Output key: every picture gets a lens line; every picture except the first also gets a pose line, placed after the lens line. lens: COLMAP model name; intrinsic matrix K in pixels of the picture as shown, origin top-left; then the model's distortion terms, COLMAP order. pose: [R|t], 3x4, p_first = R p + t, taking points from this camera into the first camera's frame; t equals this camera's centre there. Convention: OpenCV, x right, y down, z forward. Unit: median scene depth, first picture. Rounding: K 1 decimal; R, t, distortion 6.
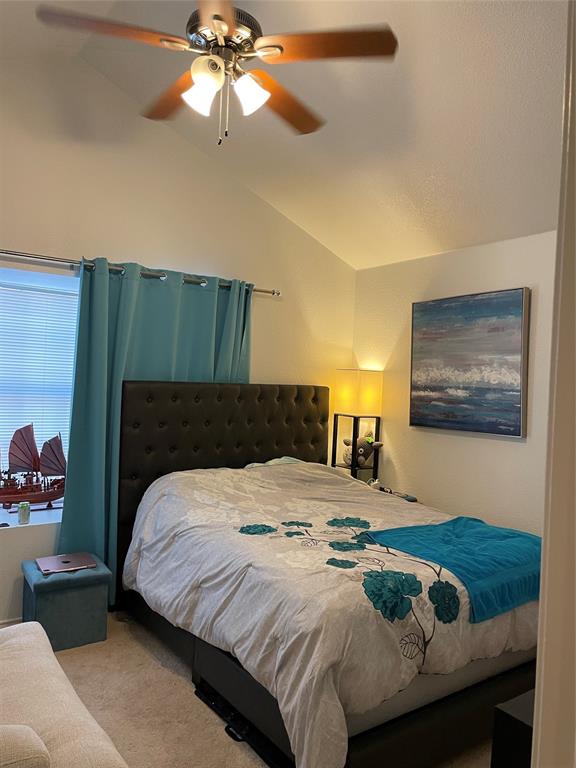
lens RADIAL K [[578.5, 0, 290.6], [0, 578.5, 387.8], [0, 0, 1]] dist [0.084726, -0.104374]
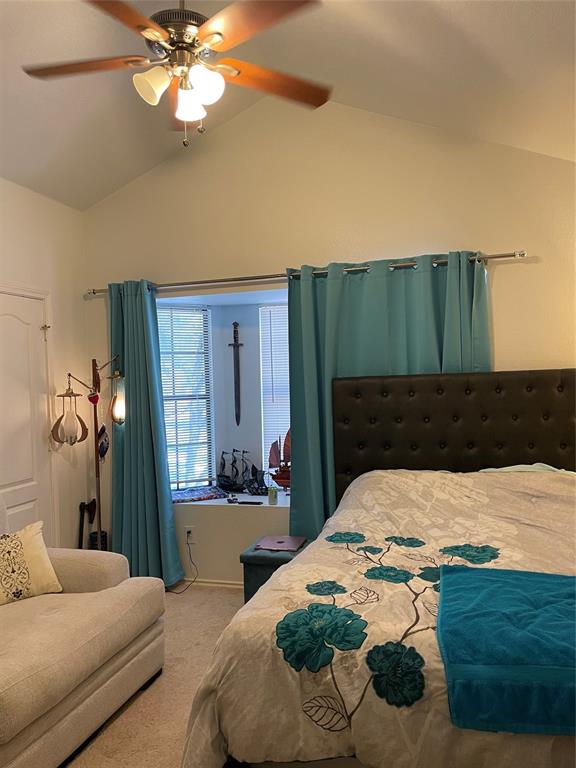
lens RADIAL K [[578.5, 0, 288.3], [0, 578.5, 383.2], [0, 0, 1]] dist [0.084726, -0.104374]
pose [[0.619436, -0.048882, -0.783524, 0.603162], [0.046982, 0.998579, -0.025156, 0.024934], [0.783640, -0.021229, 0.620853, 0.381229]]
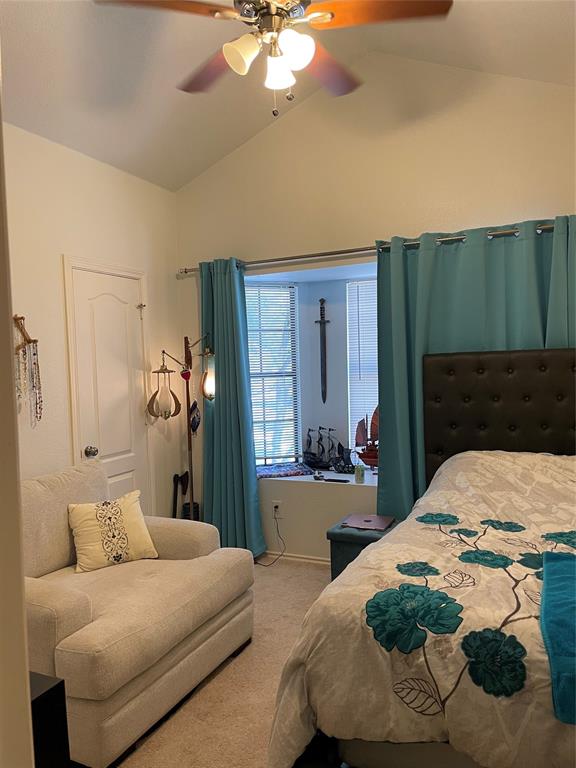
lens RADIAL K [[578.5, 0, 286.4], [0, 578.5, 380.5], [0, 0, 1]] dist [0.084726, -0.104374]
pose [[0.495255, -0.021782, -0.868475, 0.587923], [0.041035, 0.999156, -0.001658, 0.031820], [0.867778, -0.034817, 0.495731, 0.386423]]
